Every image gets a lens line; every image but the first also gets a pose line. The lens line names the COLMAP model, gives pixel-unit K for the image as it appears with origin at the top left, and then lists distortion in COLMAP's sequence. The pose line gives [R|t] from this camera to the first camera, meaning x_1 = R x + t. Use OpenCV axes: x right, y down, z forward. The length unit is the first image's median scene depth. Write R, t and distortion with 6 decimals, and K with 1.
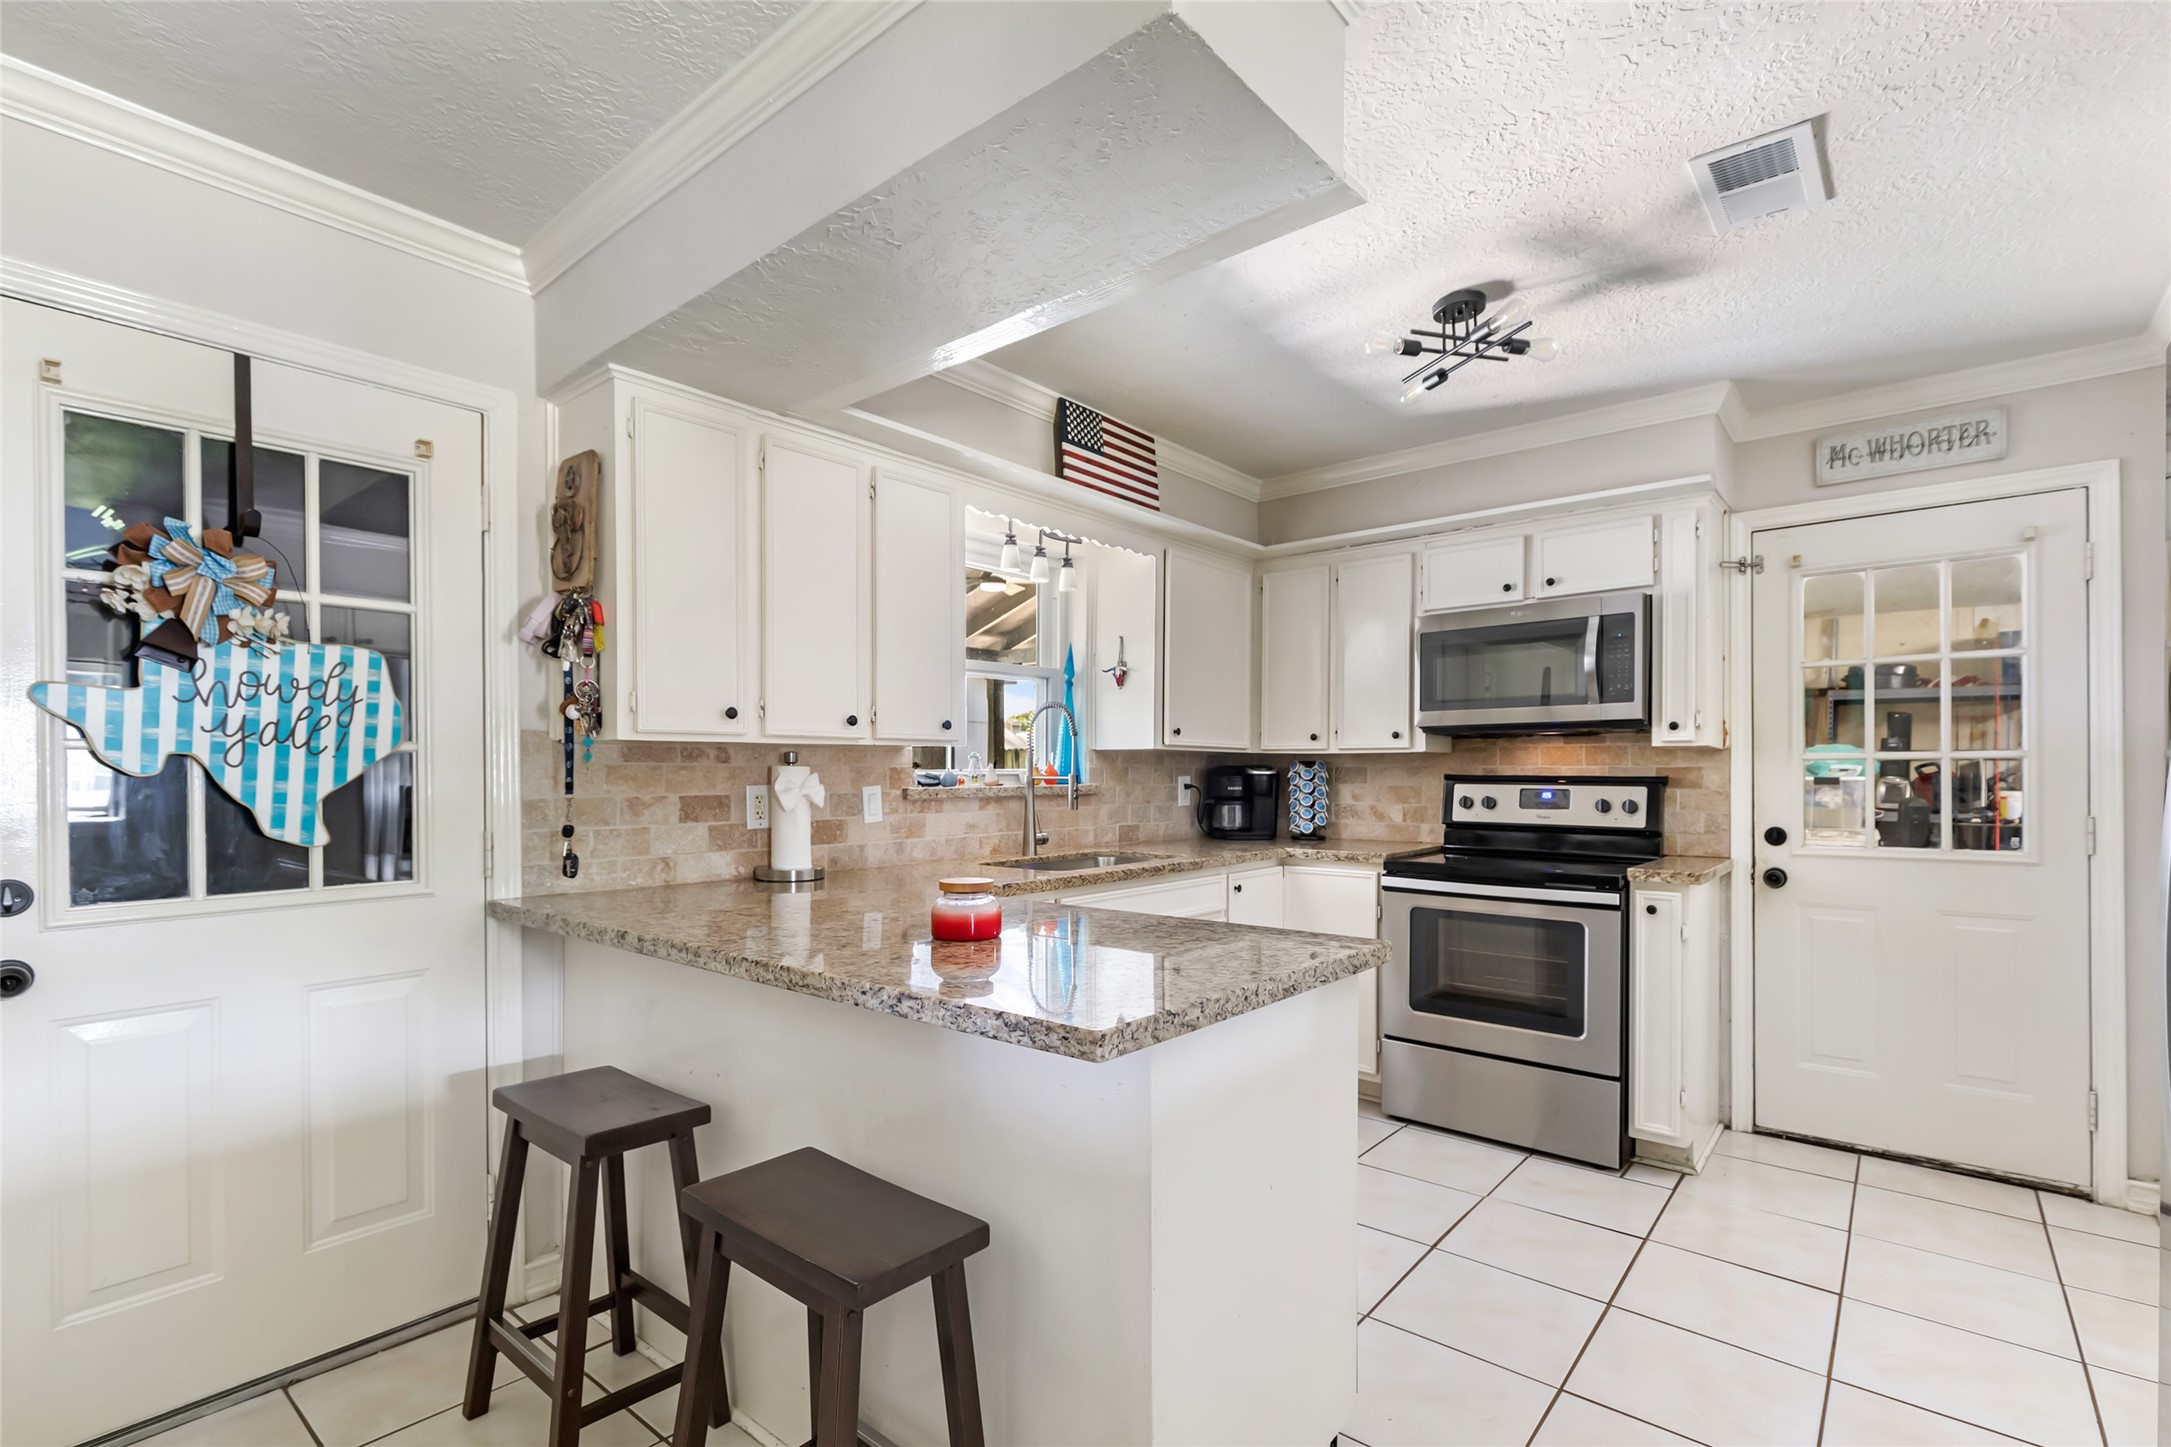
lens RADIAL K [[999.1, 0, 980.5], [0, 999.1, 771.6], [0, 0, 1]] dist [0.002471, 0.001255]
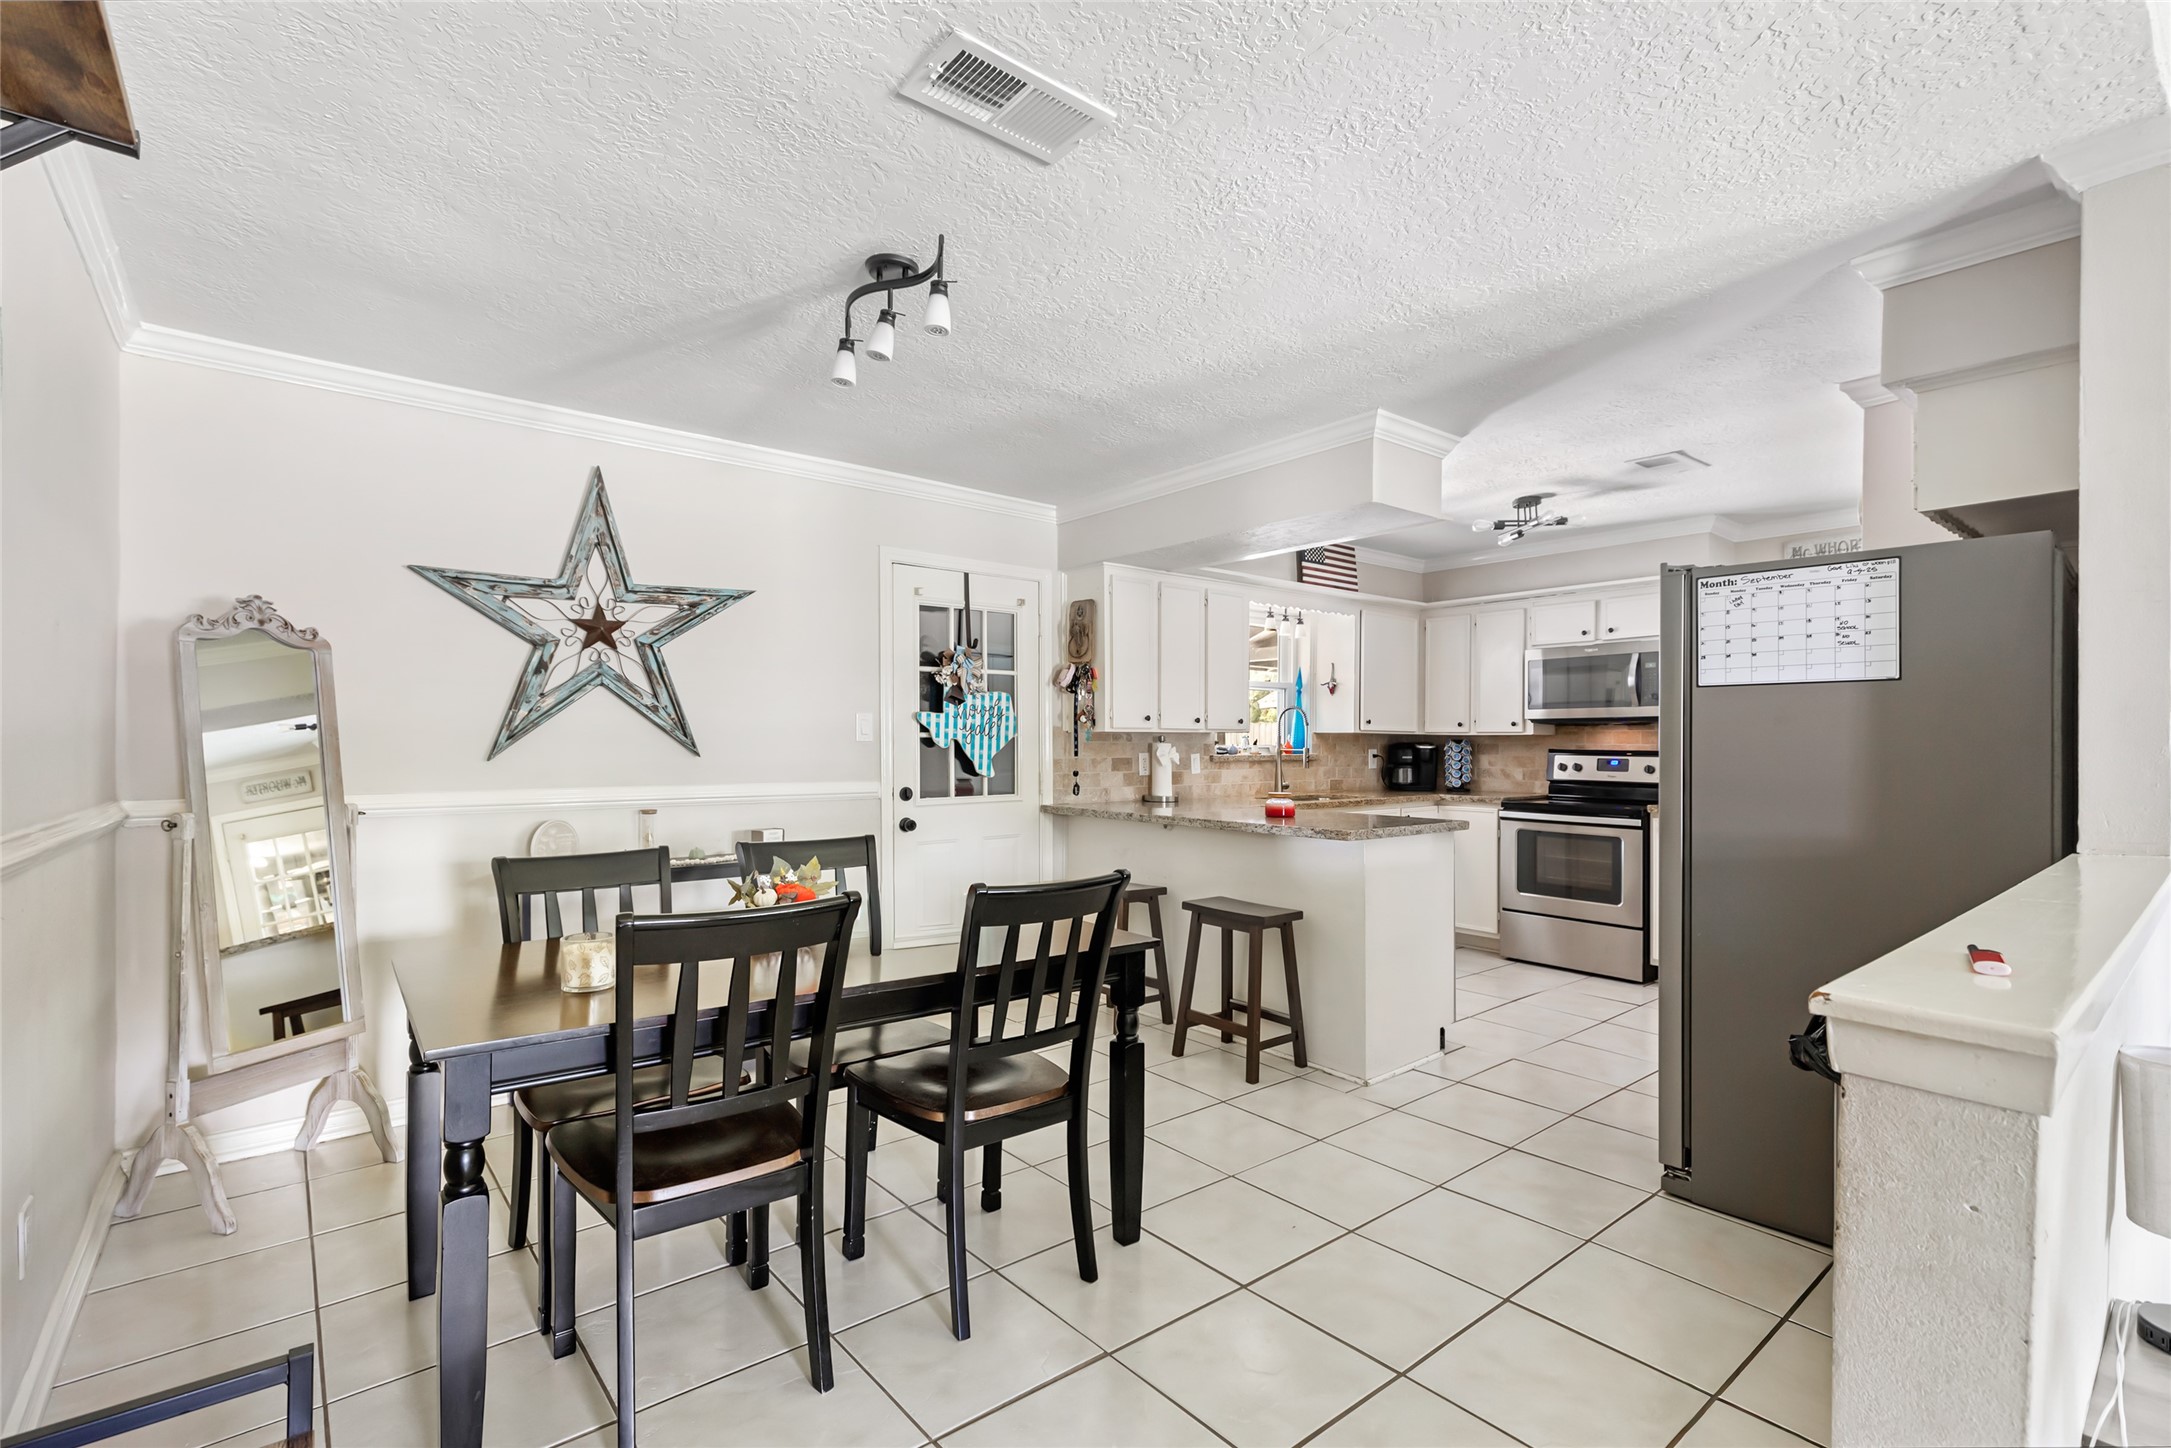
lens RADIAL K [[970.3, 0, 1000.7], [0, 970.3, 736.3], [0, 0, 1]] dist [0.000406, 0.000083]
pose [[0.987086, 0.002651, -0.160170, -0.173889], [-0.003799, 0.999969, -0.006860, -0.004235], [0.160147, 0.007380, 0.987066, -0.806393]]
